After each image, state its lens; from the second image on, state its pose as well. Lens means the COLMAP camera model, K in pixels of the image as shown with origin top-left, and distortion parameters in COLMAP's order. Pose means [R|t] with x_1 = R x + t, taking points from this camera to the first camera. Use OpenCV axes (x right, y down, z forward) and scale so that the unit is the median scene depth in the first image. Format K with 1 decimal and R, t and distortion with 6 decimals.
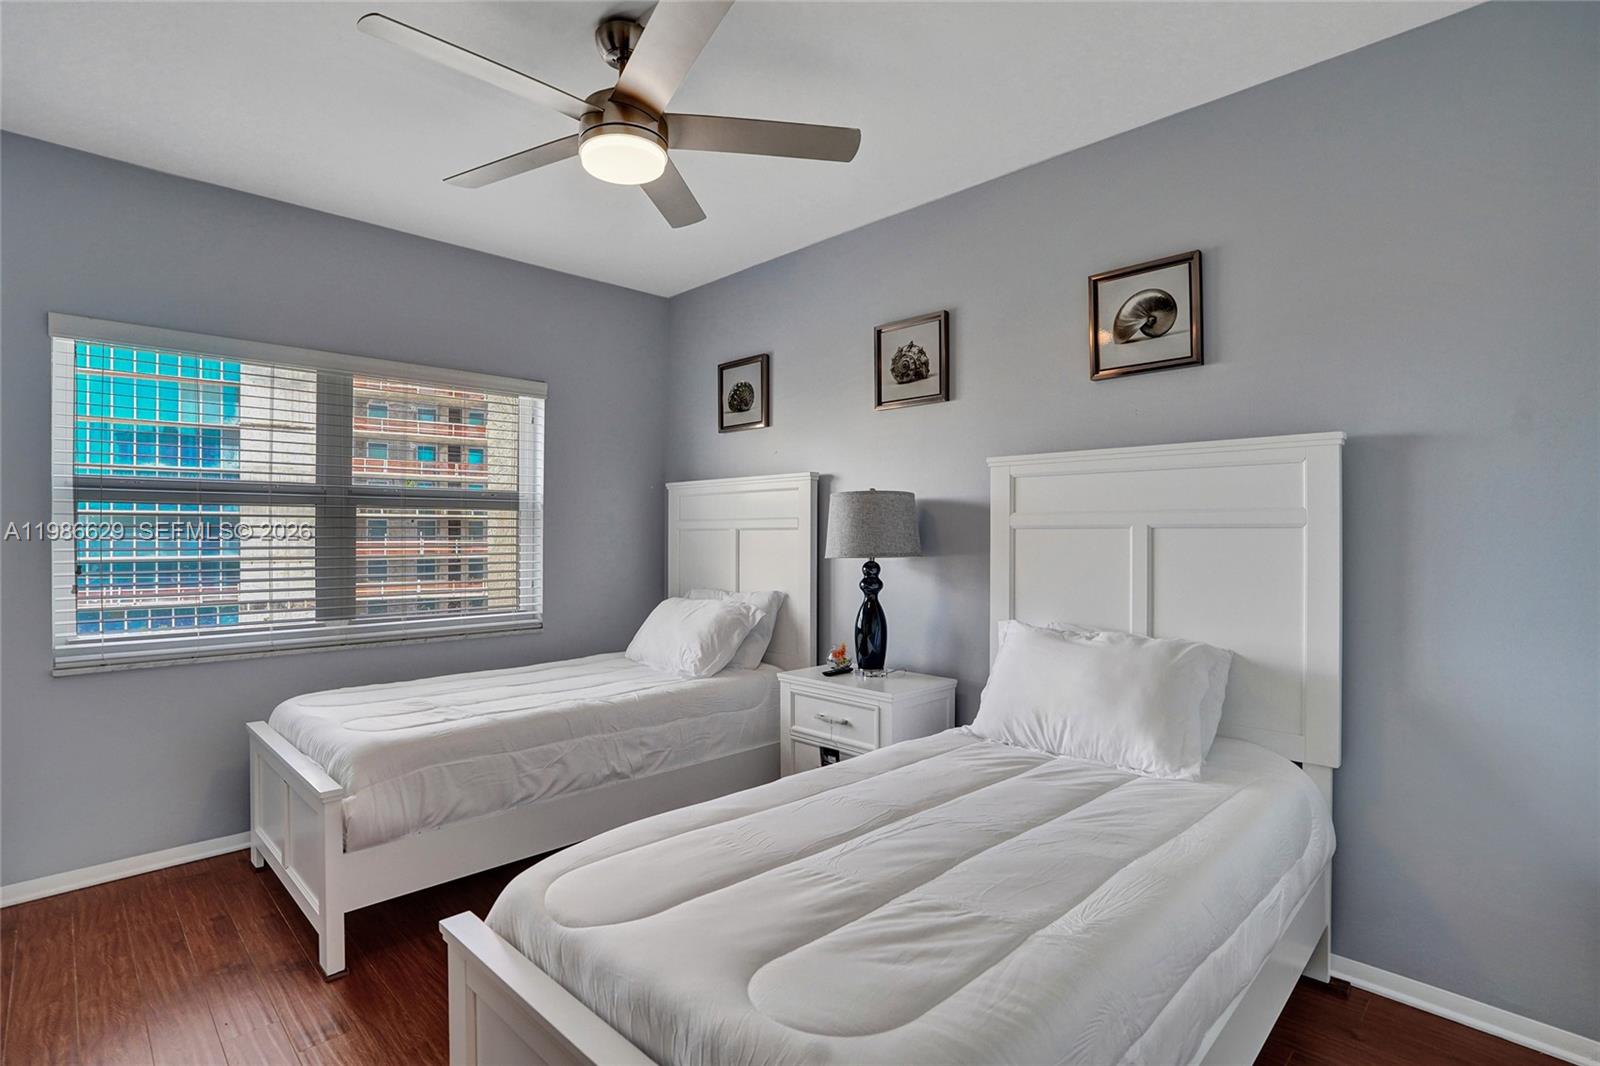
lens RADIAL K [[793.8, 0, 766.8], [0, 793.8, 533.9], [0, 0, 1]] dist [-0.059939, 0.024003]
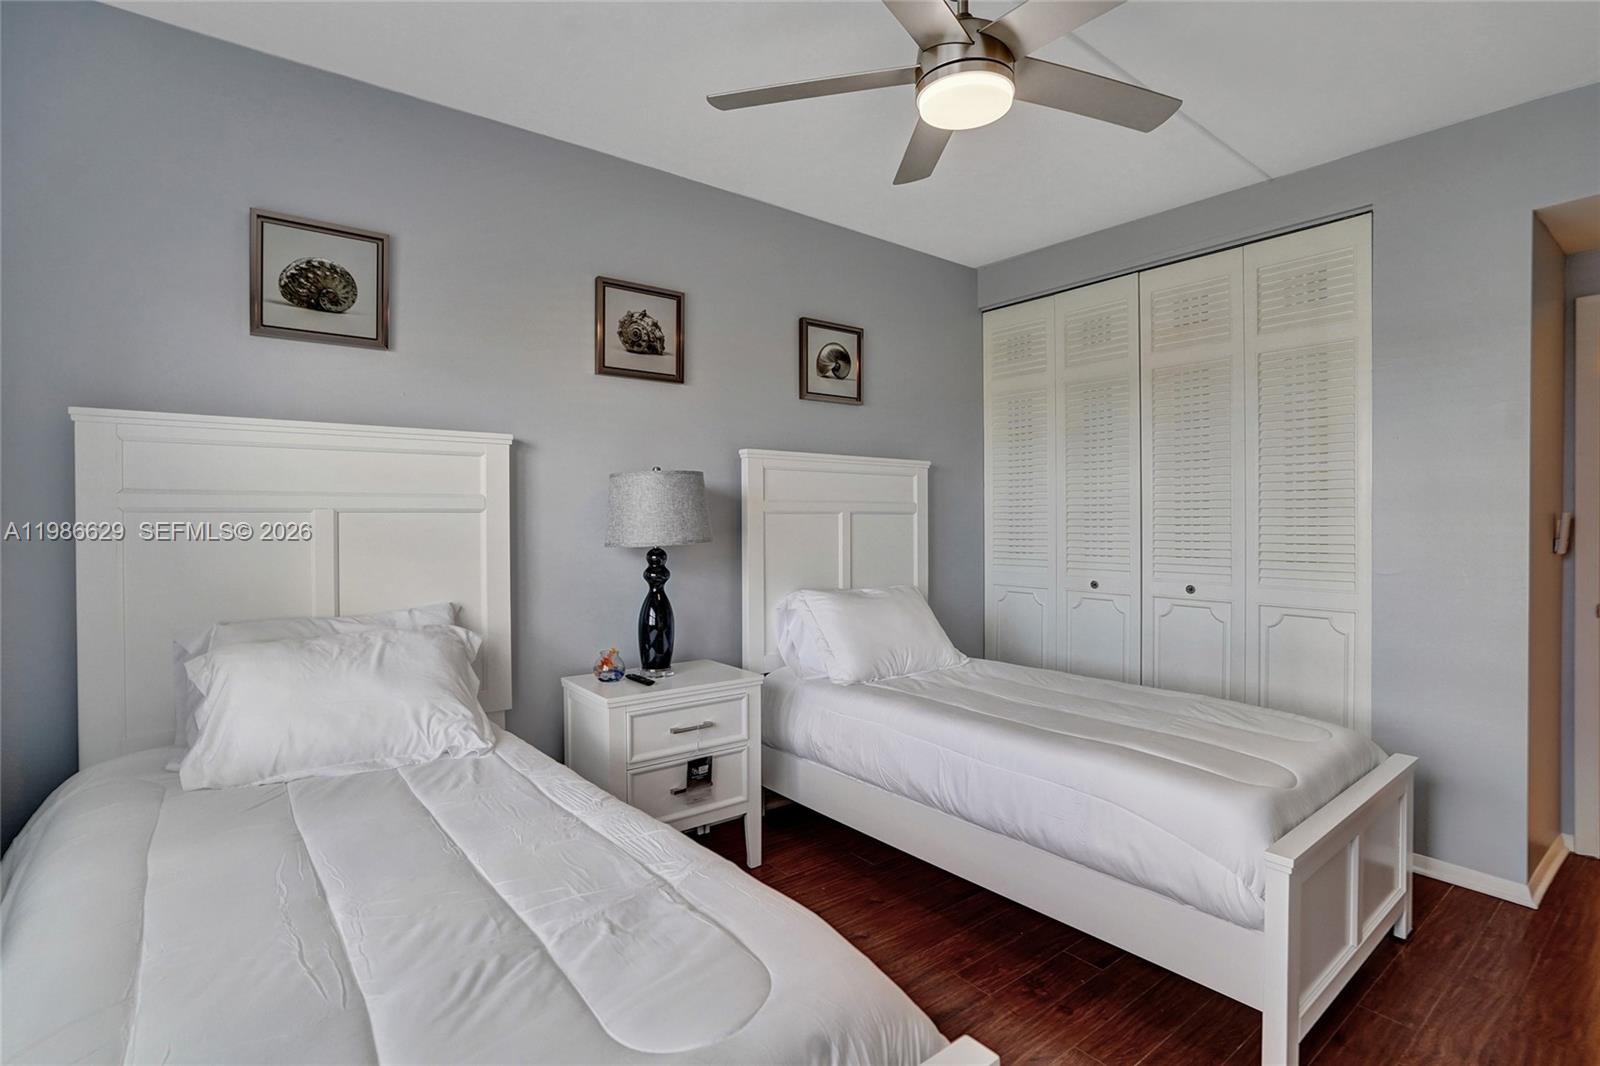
lens RADIAL K [[760.2, 0, 795.5], [0, 760.2, 520.8], [0, 0, 1]] dist [-0.044538, 0.017414]
pose [[0.085412, -0.007195, 0.996320, -0.706543], [0.001237, 0.999974, 0.007115, -0.002125], [-0.996345, 0.000625, 0.085418, 0.764751]]
